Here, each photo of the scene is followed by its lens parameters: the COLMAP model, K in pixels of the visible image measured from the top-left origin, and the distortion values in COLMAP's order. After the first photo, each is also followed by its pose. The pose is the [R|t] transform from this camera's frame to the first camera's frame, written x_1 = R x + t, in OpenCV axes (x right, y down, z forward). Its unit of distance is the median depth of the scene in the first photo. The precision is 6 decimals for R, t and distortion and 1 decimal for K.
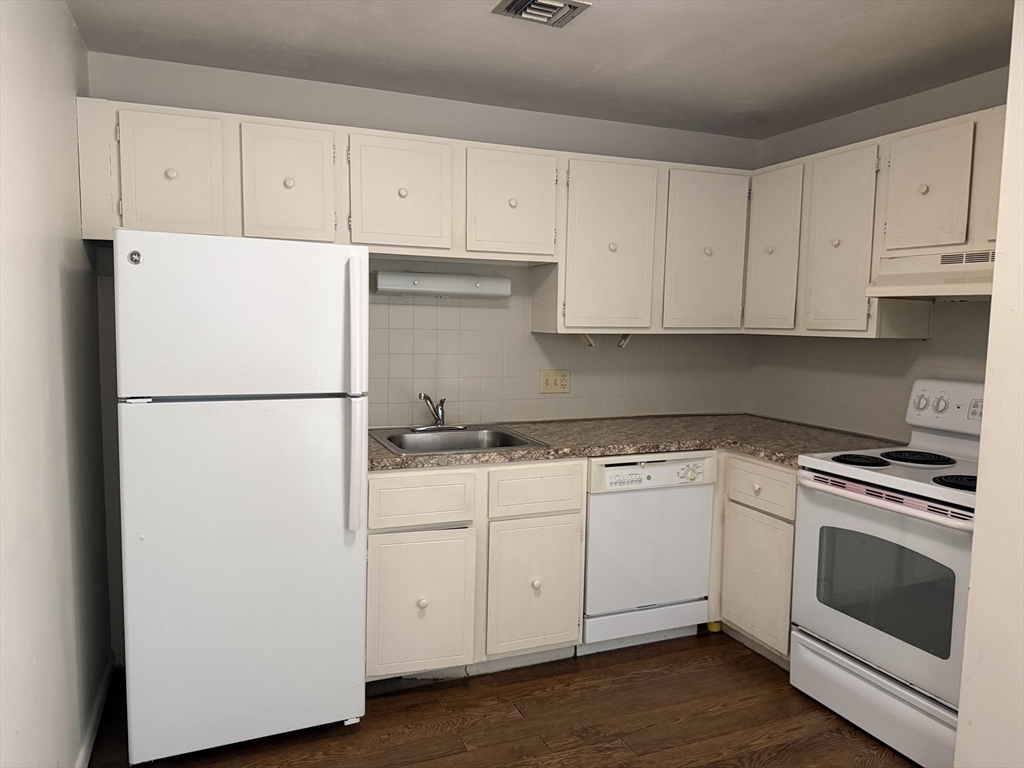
lens RADIAL K [[720.5, 0, 506.8], [0, 720.5, 389.3], [0, 0, 1]] dist [0.051449, -0.067372]
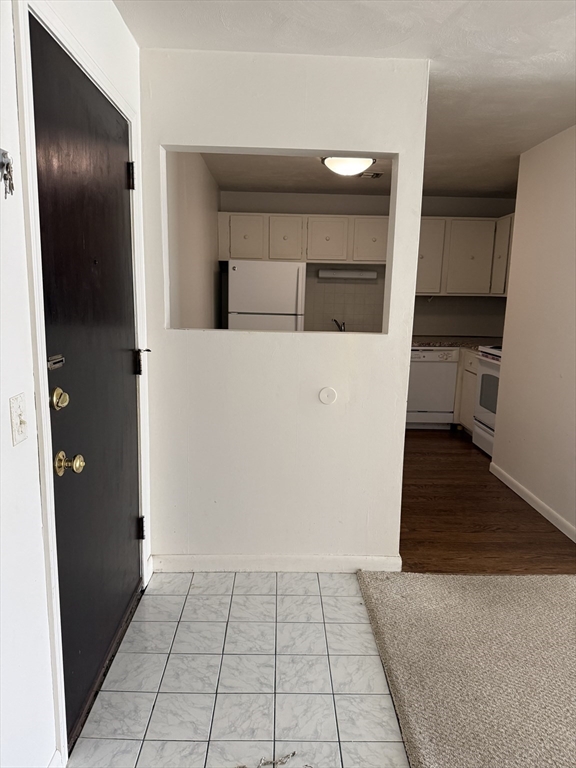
lens RADIAL K [[540.3, 0, 293.5], [0, 540.3, 398.9], [0, 0, 1]] dist [0.051449, -0.067372]
pose [[0.936301, 0.073200, -0.343486, 0.459451], [-0.040379, 0.993989, 0.101758, 0.106205], [0.348870, -0.081406, 0.933629, -0.913514]]
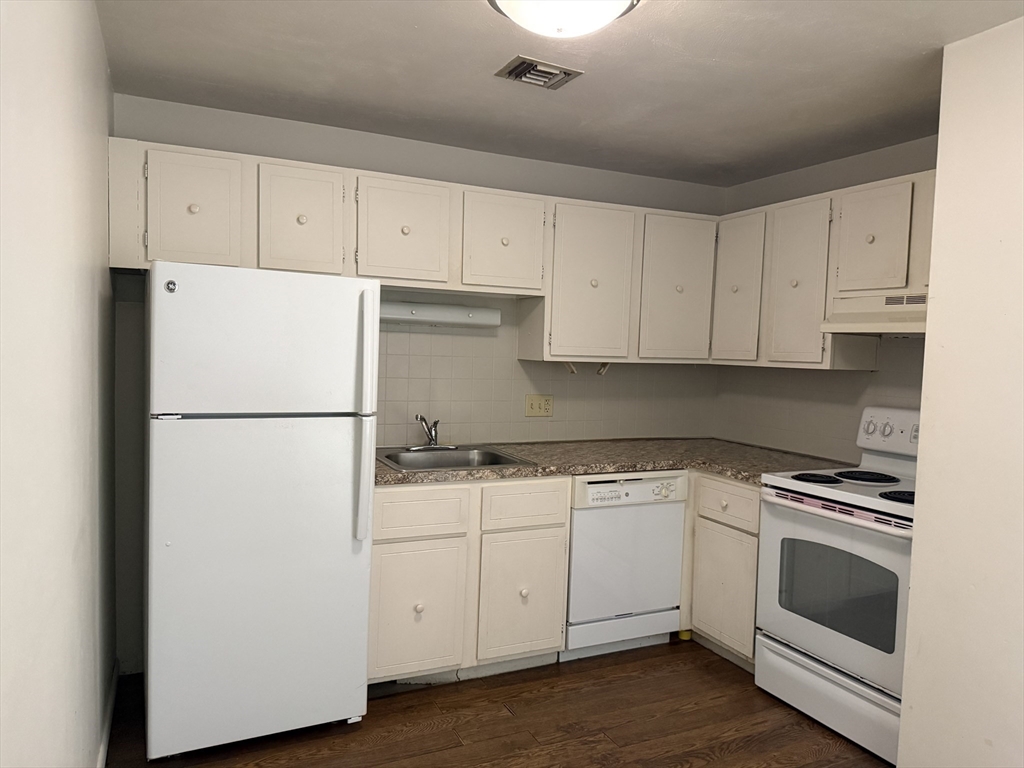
lens RADIAL K [[720.5, 0, 511.6], [0, 720.5, 392.9], [0, 0, 1]] dist [0.051449, -0.067372]
pose [[0.998475, 0.011639, 0.053964, -0.040751], [-0.009801, 0.999367, -0.034194, 0.008926], [-0.054328, 0.033613, 0.997957, -0.087478]]
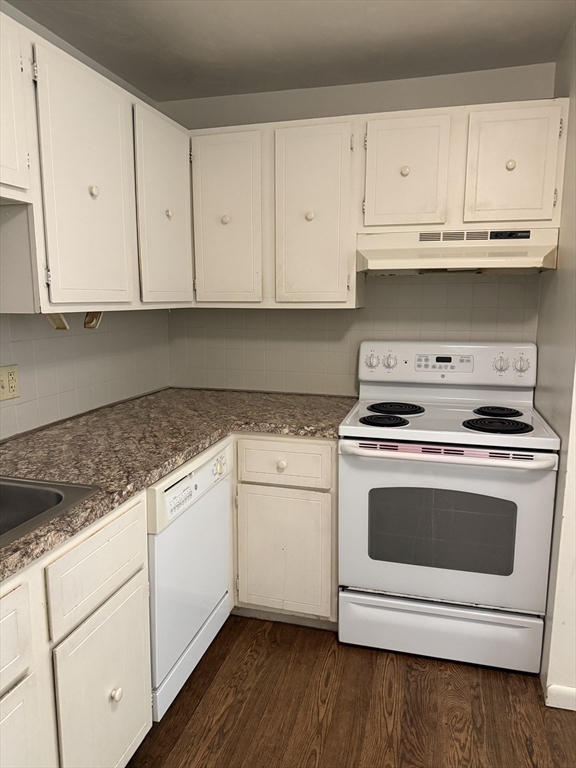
lens RADIAL K [[540.3, 0, 296.1], [0, 540.3, 388.9], [0, 0, 1]] dist [0.051449, -0.067372]
pose [[0.613546, -0.147121, 0.775833, -0.212919], [0.086686, 0.989102, 0.119009, -0.056297], [-0.784886, -0.005764, 0.619613, 0.582767]]
